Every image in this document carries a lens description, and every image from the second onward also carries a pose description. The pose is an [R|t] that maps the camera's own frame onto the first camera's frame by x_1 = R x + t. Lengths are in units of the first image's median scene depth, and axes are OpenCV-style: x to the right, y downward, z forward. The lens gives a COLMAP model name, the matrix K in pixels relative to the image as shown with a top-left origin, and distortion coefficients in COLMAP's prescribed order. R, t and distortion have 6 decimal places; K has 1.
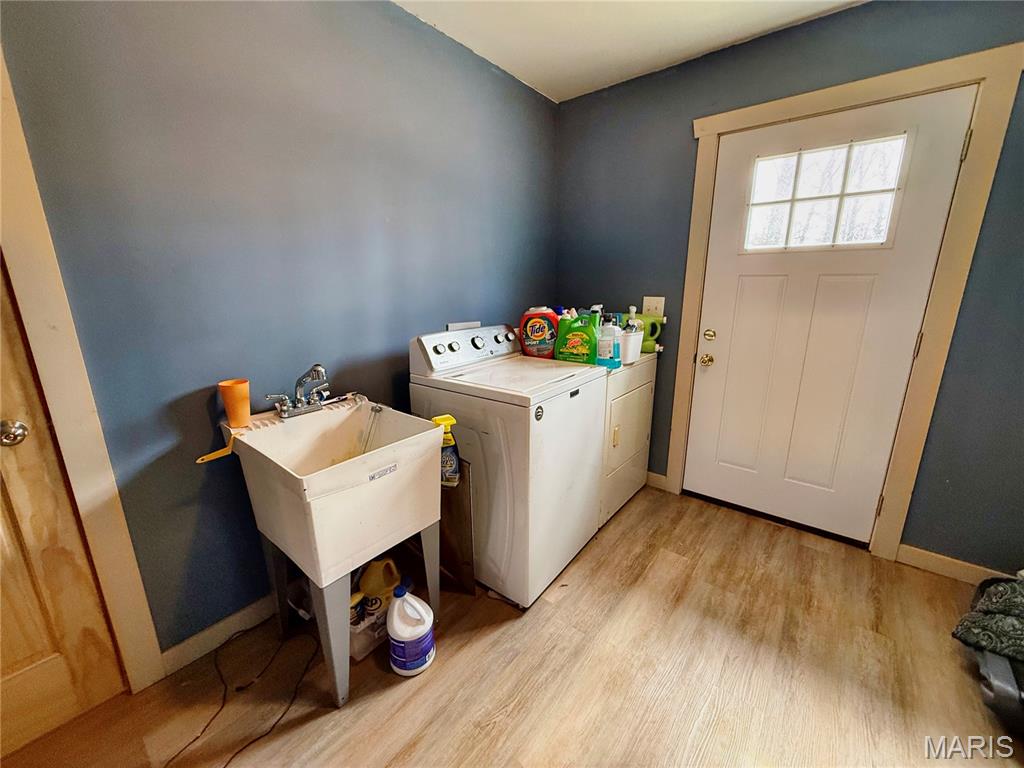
lens RADIAL K [[407.7, 0, 508.7], [0, 407.7, 383.8], [0, 0, 1]] dist [-0.000557, 0.000026]
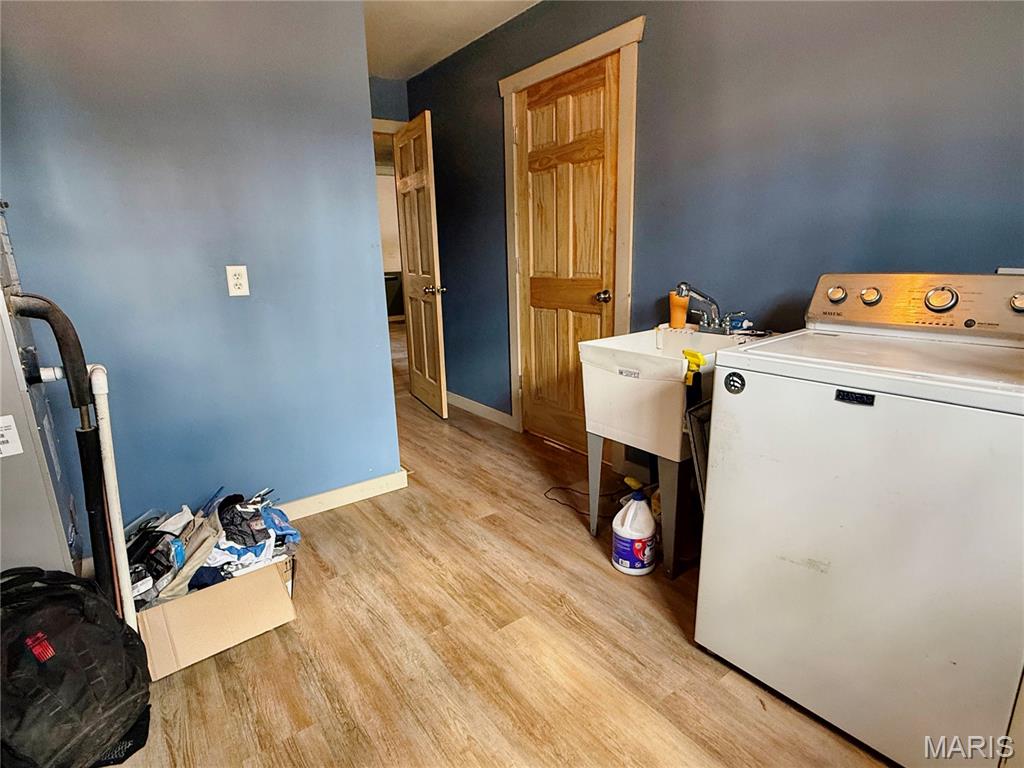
lens RADIAL K [[542.4, 0, 512.8], [0, 542.4, 385.1], [0, 0, 1]] dist [0.001656, 0.000507]
pose [[-0.242138, 0.247988, -0.938014, 1.044913], [-0.206940, 0.931338, 0.299643, -0.124501], [0.947916, 0.266668, -0.174194, 0.816407]]
